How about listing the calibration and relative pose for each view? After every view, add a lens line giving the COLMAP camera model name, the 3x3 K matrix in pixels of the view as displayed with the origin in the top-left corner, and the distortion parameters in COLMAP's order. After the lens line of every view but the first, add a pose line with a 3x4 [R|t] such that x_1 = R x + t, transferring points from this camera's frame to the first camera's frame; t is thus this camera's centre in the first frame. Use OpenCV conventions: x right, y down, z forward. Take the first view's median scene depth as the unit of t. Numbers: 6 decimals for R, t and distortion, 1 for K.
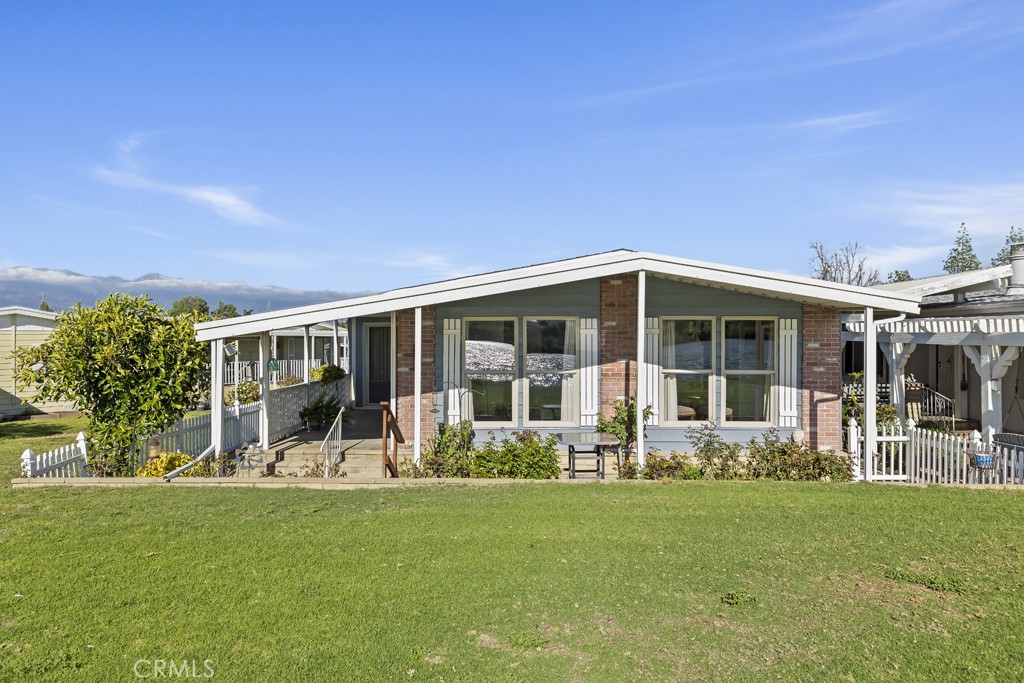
lens RADIAL K [[690.9, 0, 512.0], [0, 690.9, 341.5], [0, 0, 1]] dist [0.003935, 0.001754]
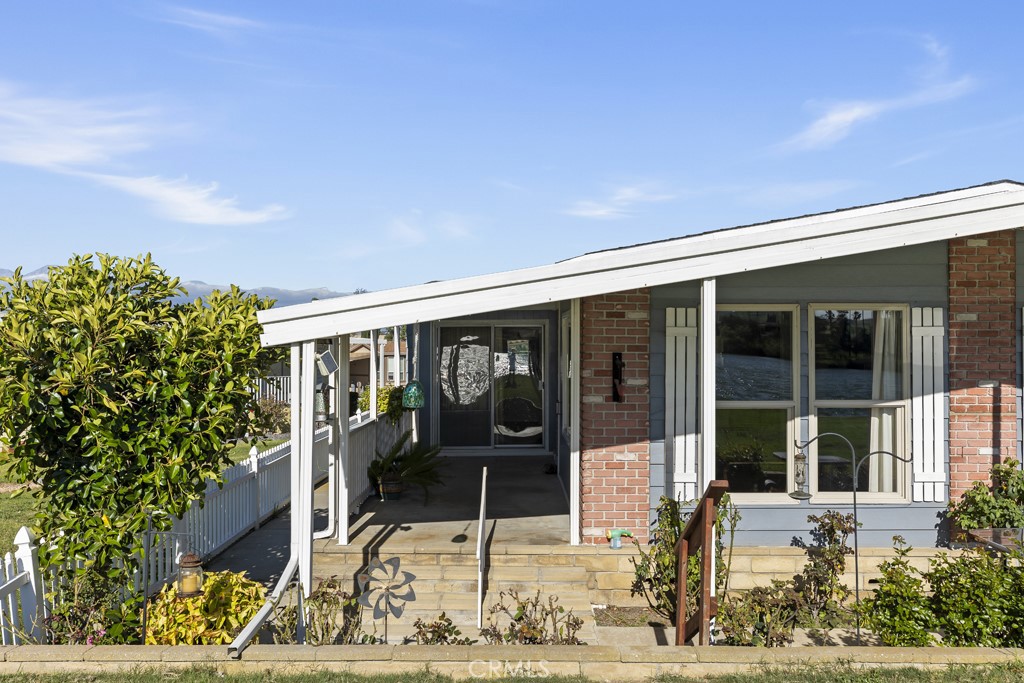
lens RADIAL K [[870.0, 0, 512.0], [0, 870.0, 341.5], [0, 0, 1]] dist [-0.002885, -0.009276]
pose [[0.999895, 0.002904, 0.014175, -0.233171], [-0.002738, 0.999928, -0.011690, 0.002783], [-0.014208, 0.011650, 0.999831, 0.307486]]
